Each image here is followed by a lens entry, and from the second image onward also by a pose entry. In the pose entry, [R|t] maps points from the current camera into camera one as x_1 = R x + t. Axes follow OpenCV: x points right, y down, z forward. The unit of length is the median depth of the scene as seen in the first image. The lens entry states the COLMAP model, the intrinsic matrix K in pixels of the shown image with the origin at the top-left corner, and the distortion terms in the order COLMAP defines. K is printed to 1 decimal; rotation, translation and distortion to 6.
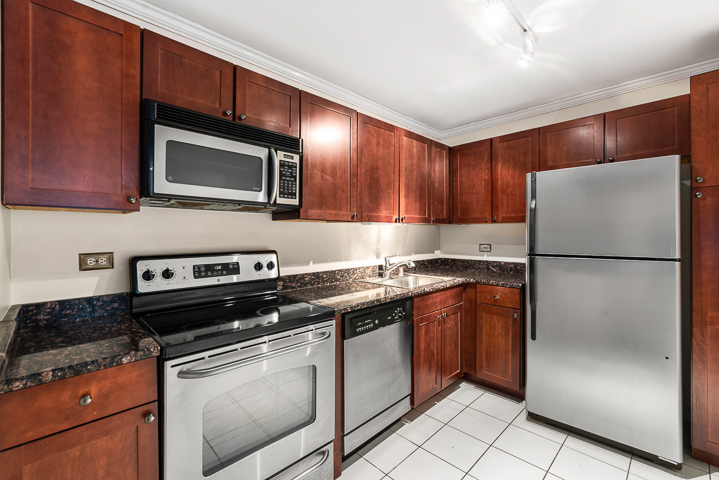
lens RADIAL K [[312.0, 0, 358.3], [0, 312.0, 234.8], [0, 0, 1]] dist [0.001556, -0.000005]
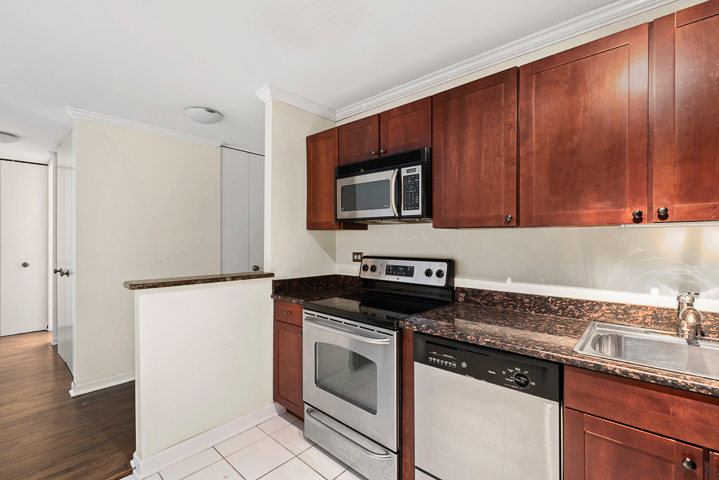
lens RADIAL K [[312.0, 0, 358.4], [0, 312.0, 239.9], [0, 0, 1]] dist [0.001556, -0.000005]
pose [[0.072540, 0.002729, -0.997362, 0.788072], [-0.004889, 0.999985, 0.002380, -0.015338], [0.997354, 0.004703, 0.072552, 0.714660]]
